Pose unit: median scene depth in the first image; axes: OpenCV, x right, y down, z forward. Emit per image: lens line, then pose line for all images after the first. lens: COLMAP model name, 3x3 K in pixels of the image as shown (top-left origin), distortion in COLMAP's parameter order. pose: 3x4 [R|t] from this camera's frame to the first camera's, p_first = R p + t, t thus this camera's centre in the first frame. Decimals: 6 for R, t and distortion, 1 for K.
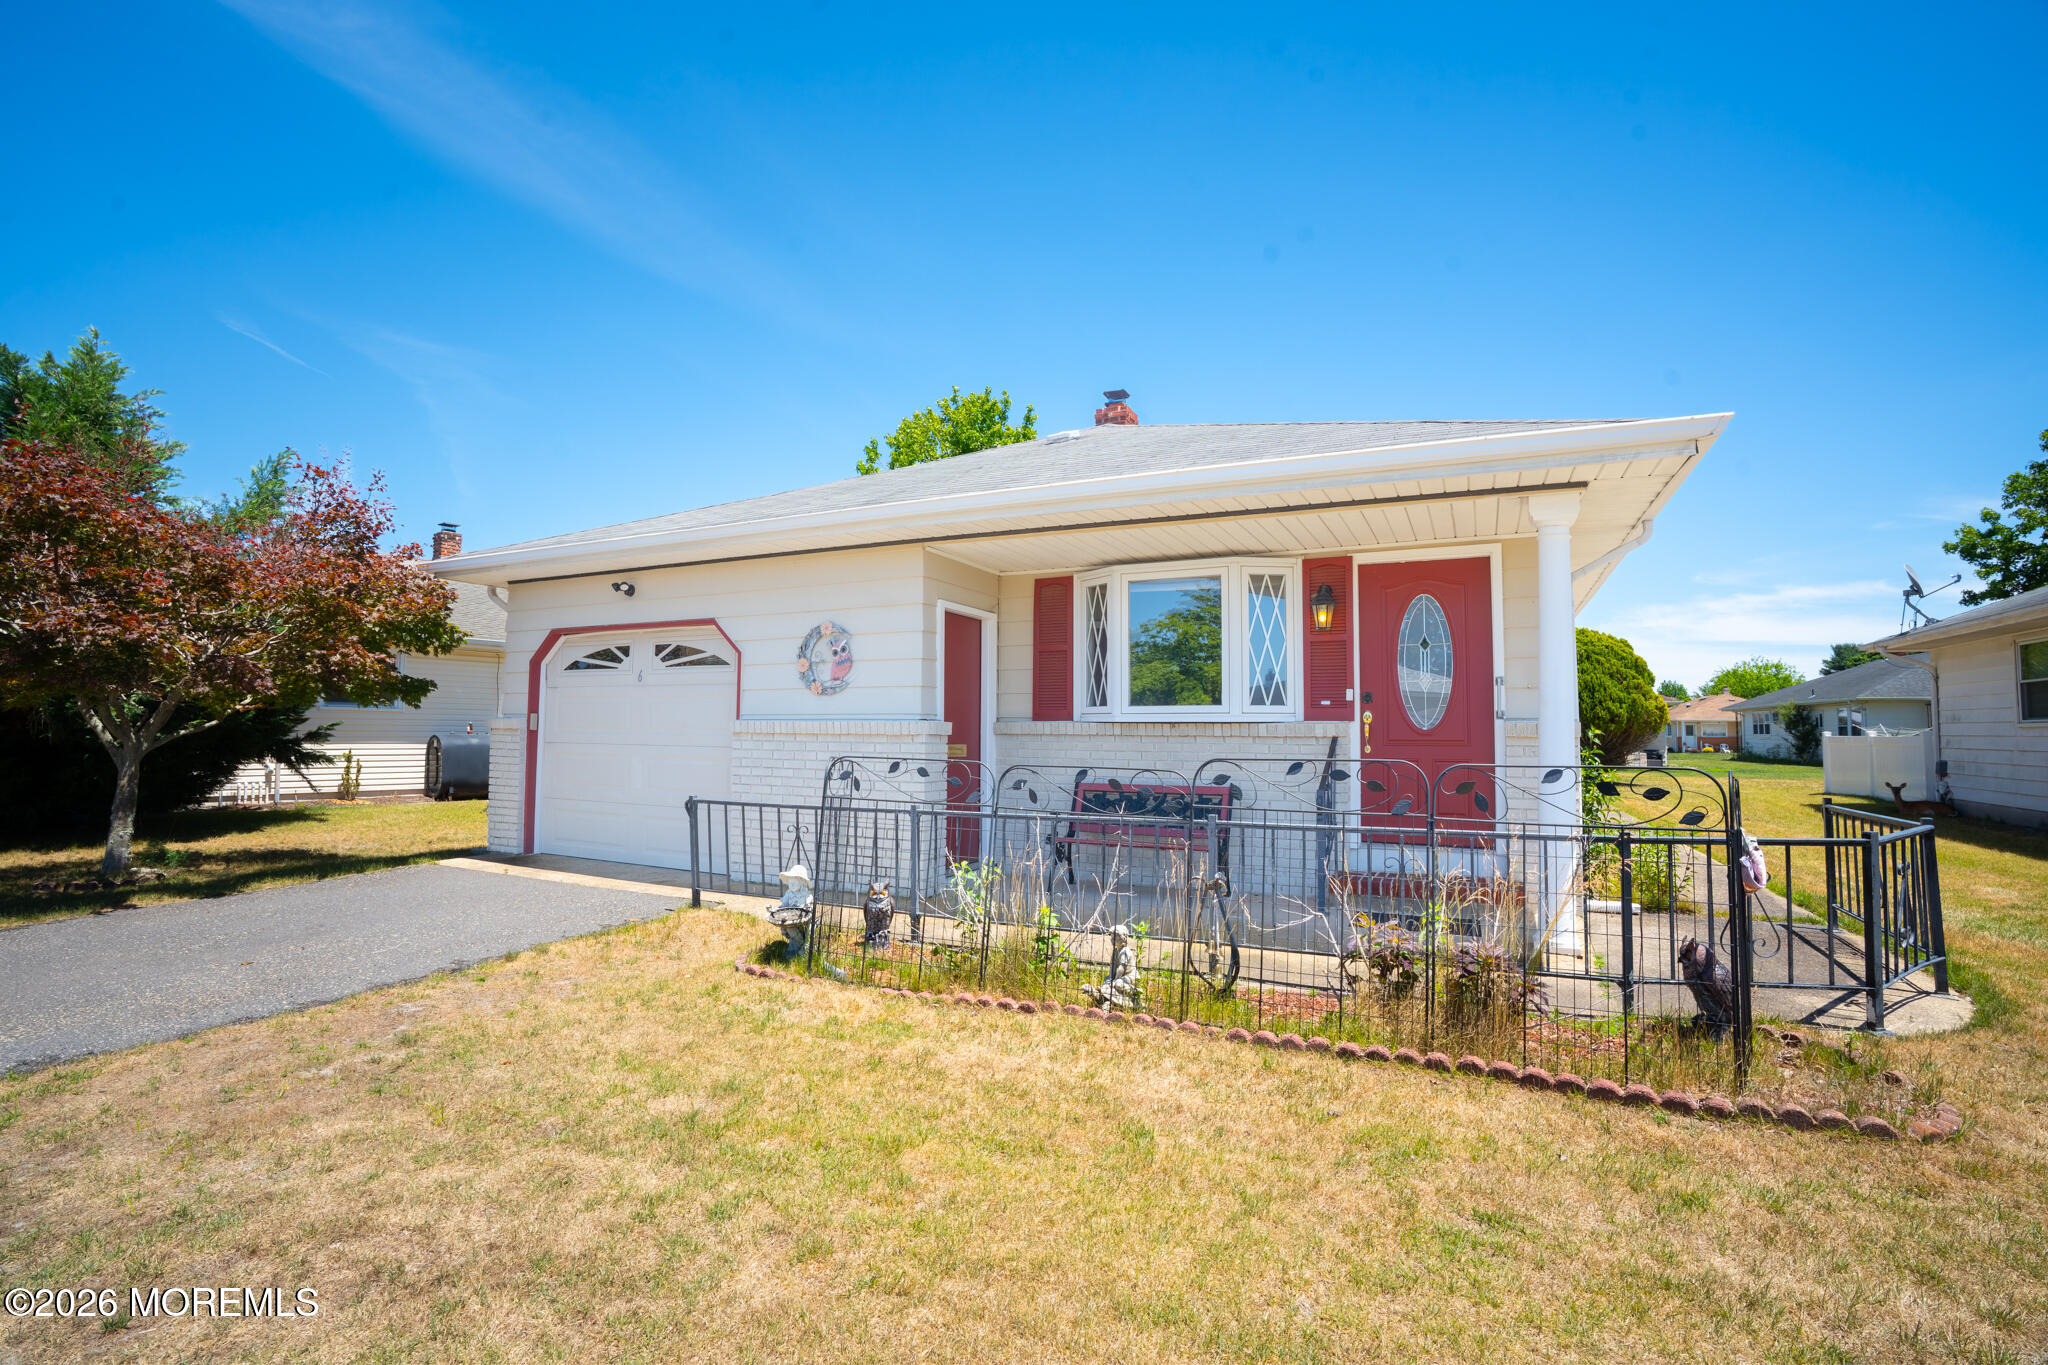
lens RADIAL K [[924.6, 0, 1020.1], [0, 924.6, 680.6], [0, 0, 1]] dist [-0.013267, 0.005301]
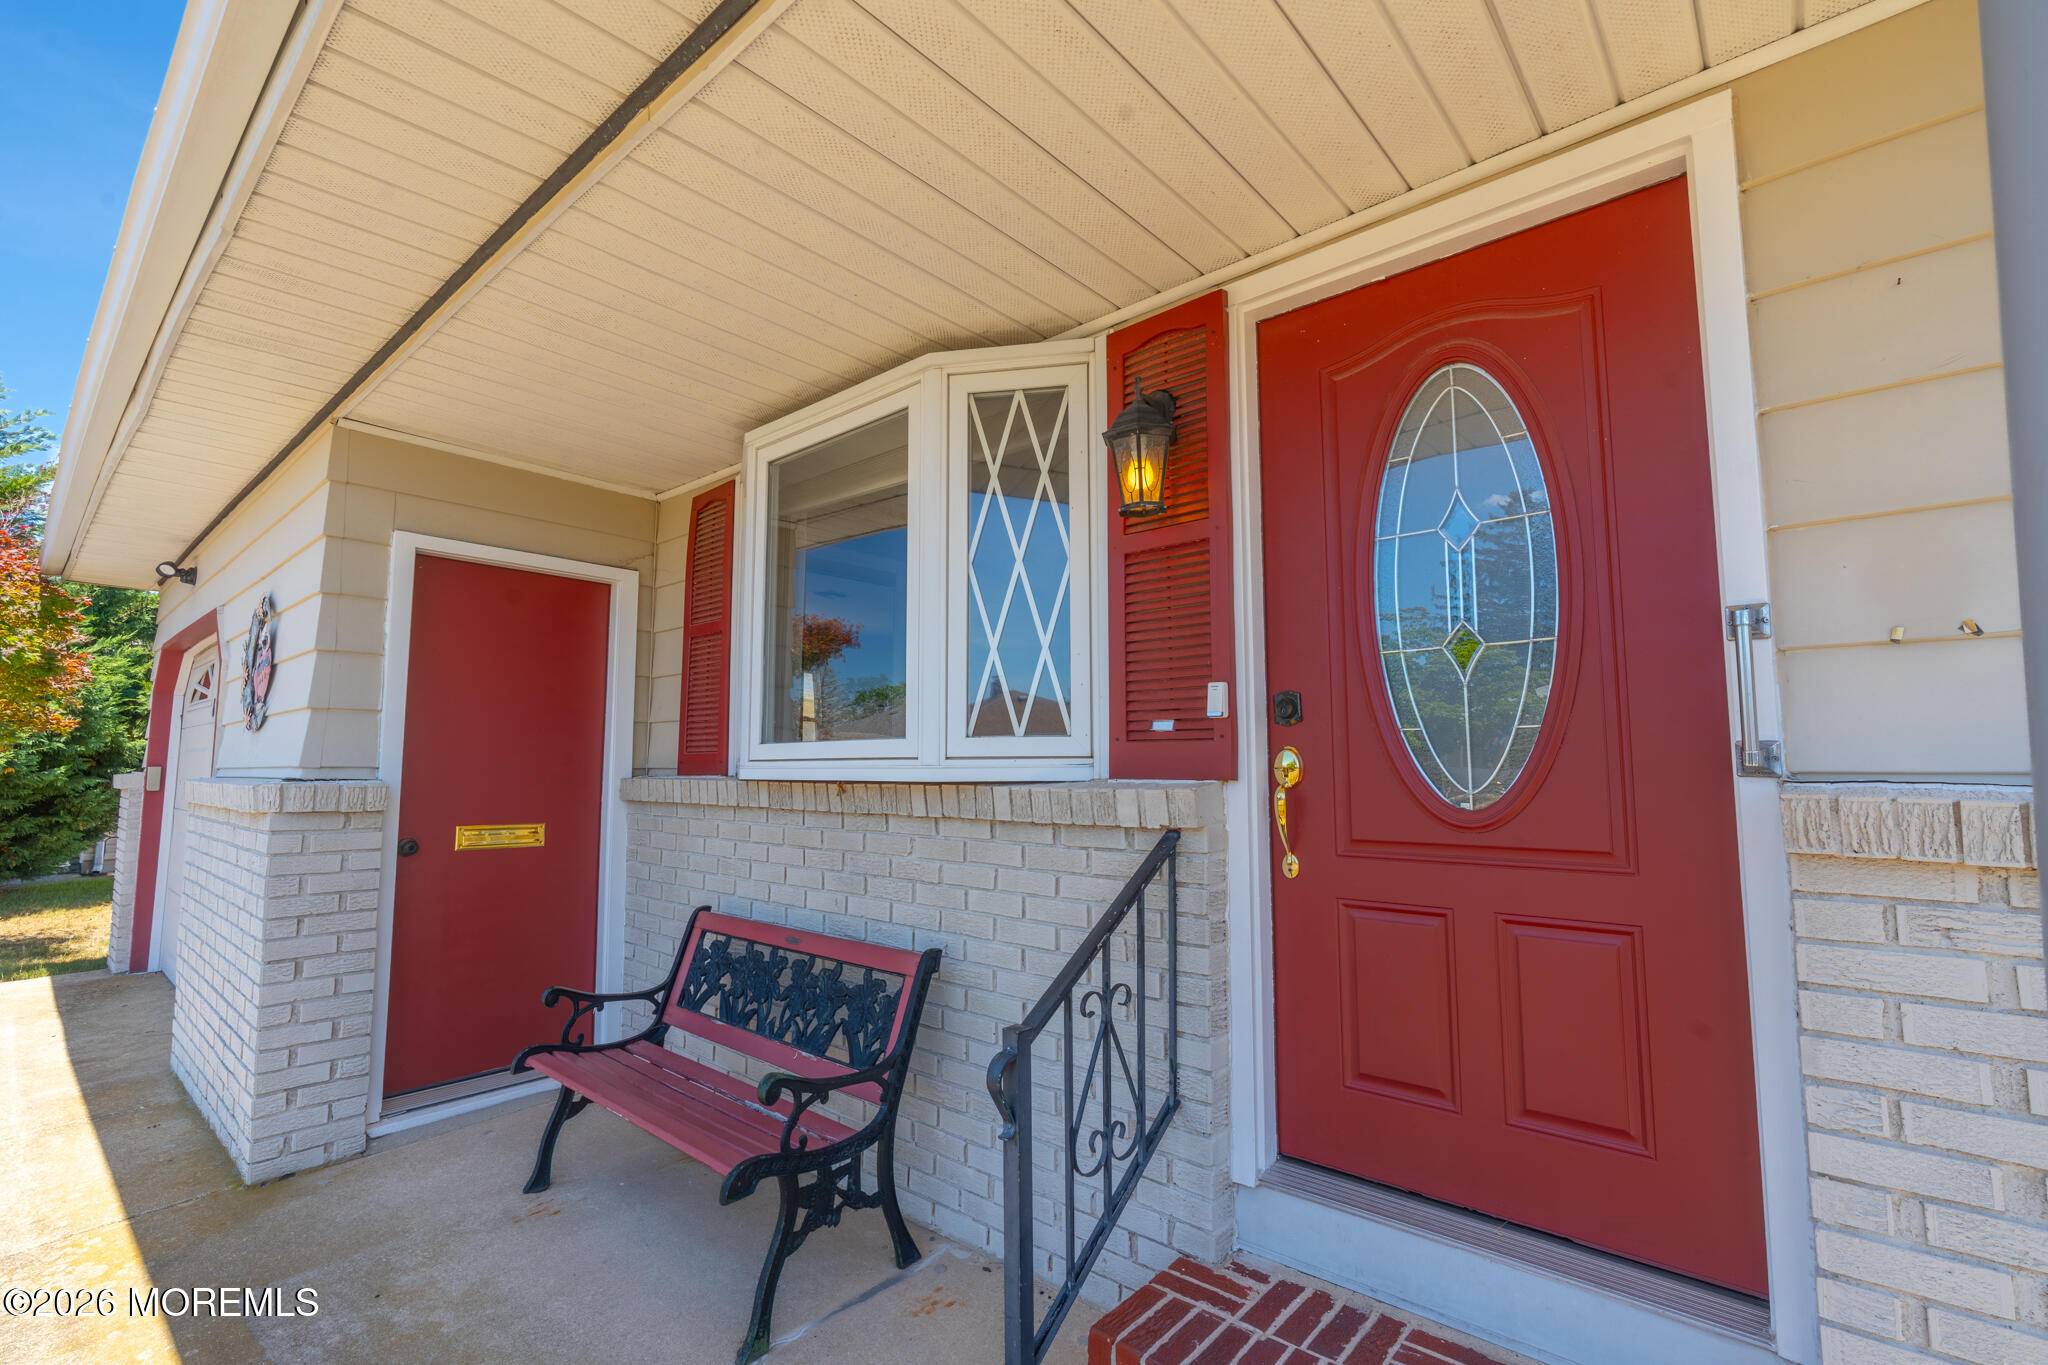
lens RADIAL K [[924.6, 0, 970.6], [0, 924.6, 686.8], [0, 0, 1]] dist [-0.013267, 0.005301]
pose [[0.963776, -0.028165, -0.265223, 0.330802], [0.017234, 0.998907, -0.043452, 0.021721], [0.266157, 0.037307, 0.963207, 0.609457]]
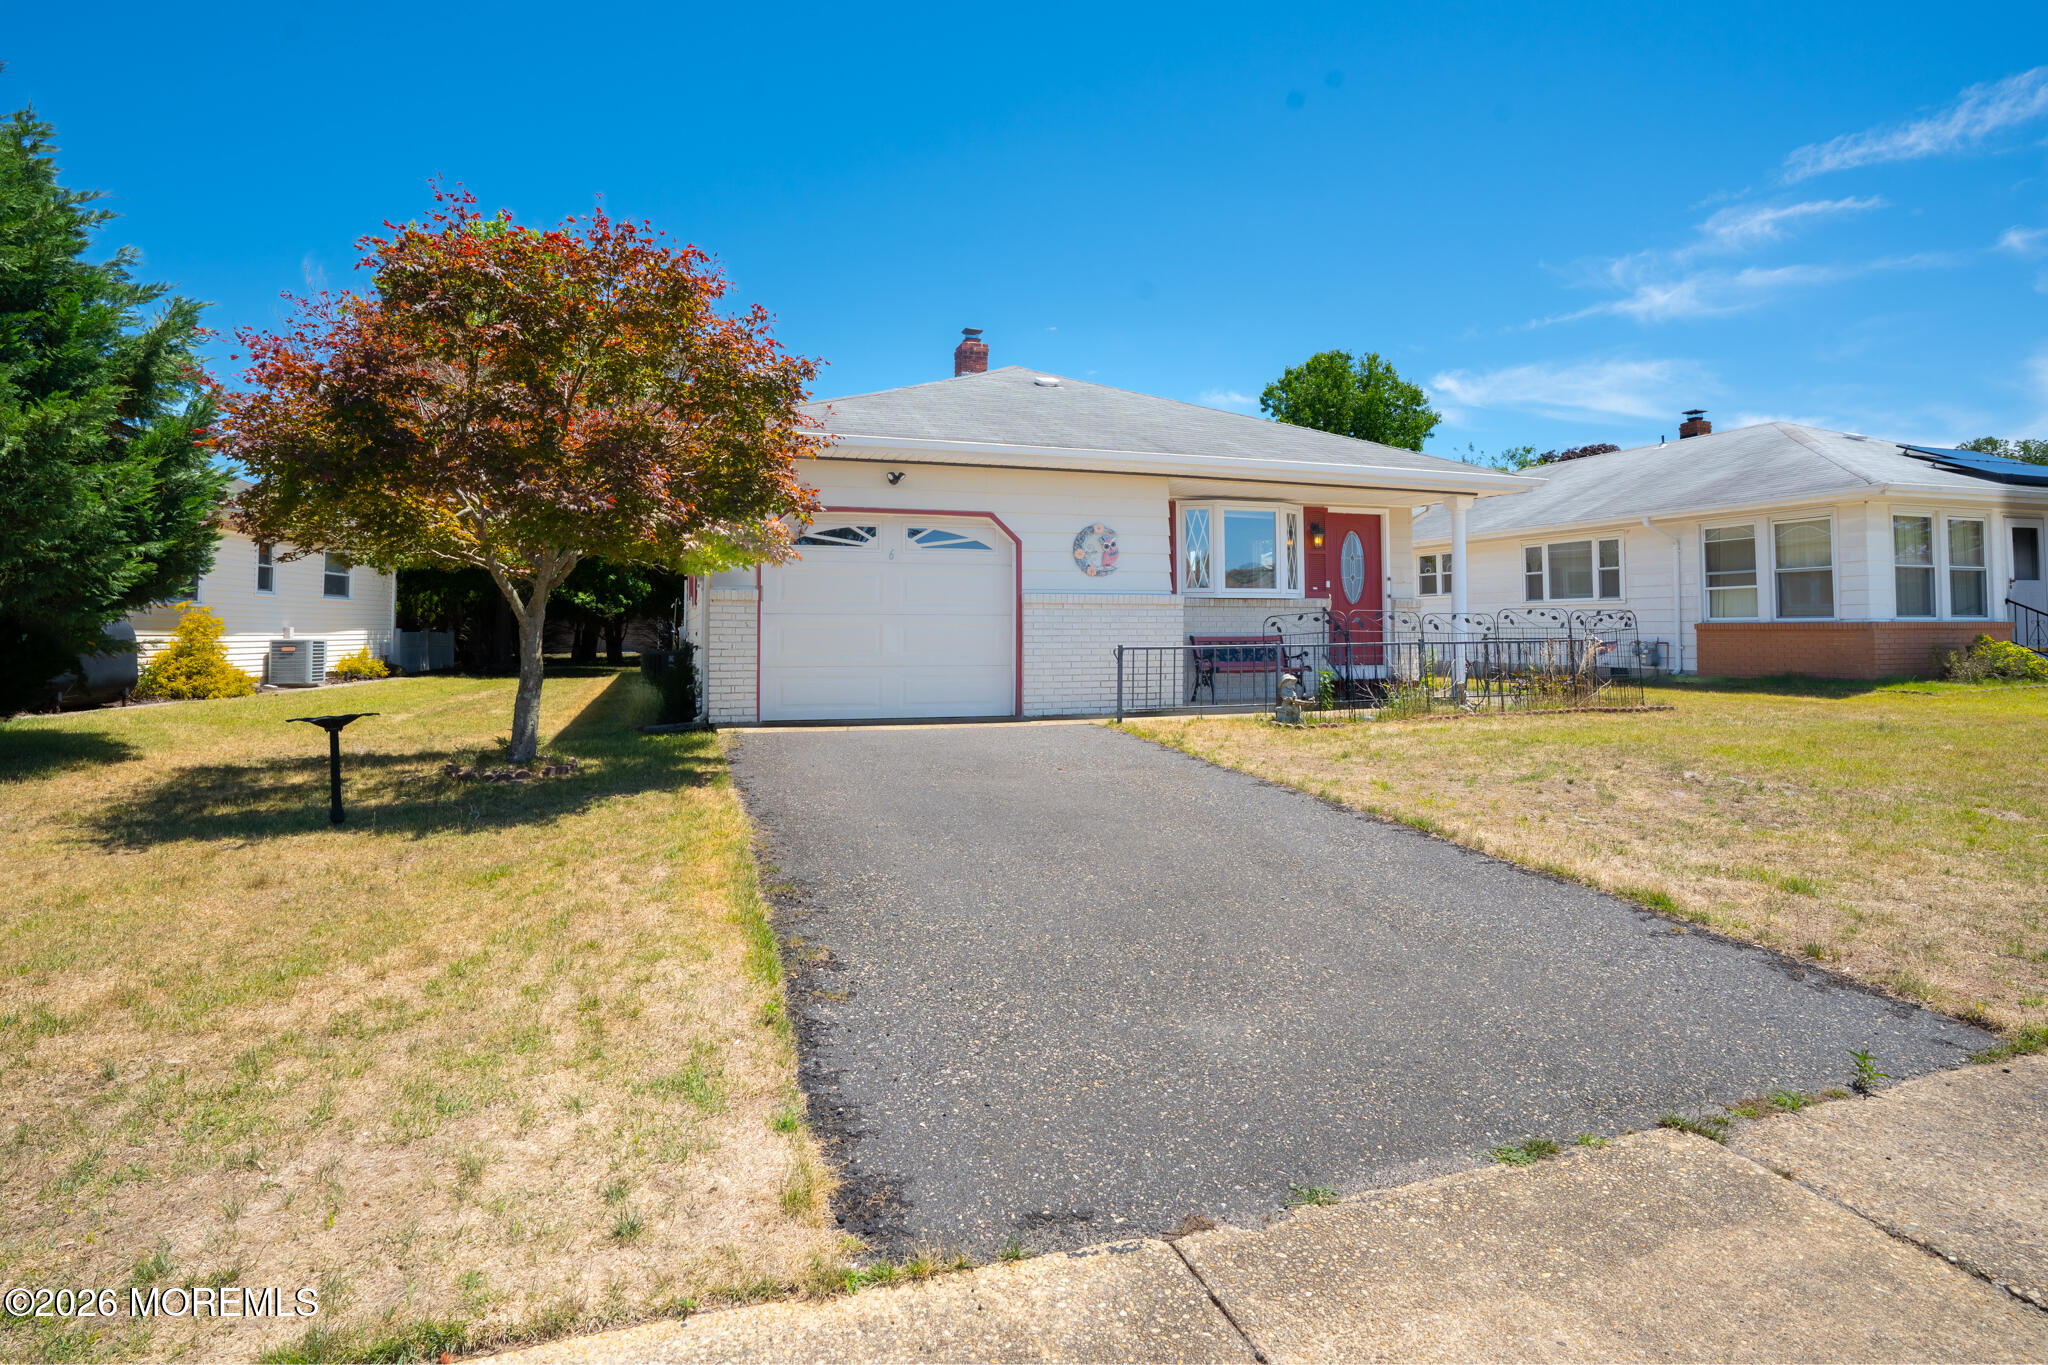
lens RADIAL K [[1030.1, 0, 1011.4], [0, 1030.1, 587.3], [0, 0, 1]] dist [0.022919, -0.000646]
pose [[0.716617, 0.018405, 0.697224, -1.399181], [-0.032644, 0.999441, 0.007169, 0.025348], [-0.696702, -0.027897, 0.716818, -0.026260]]
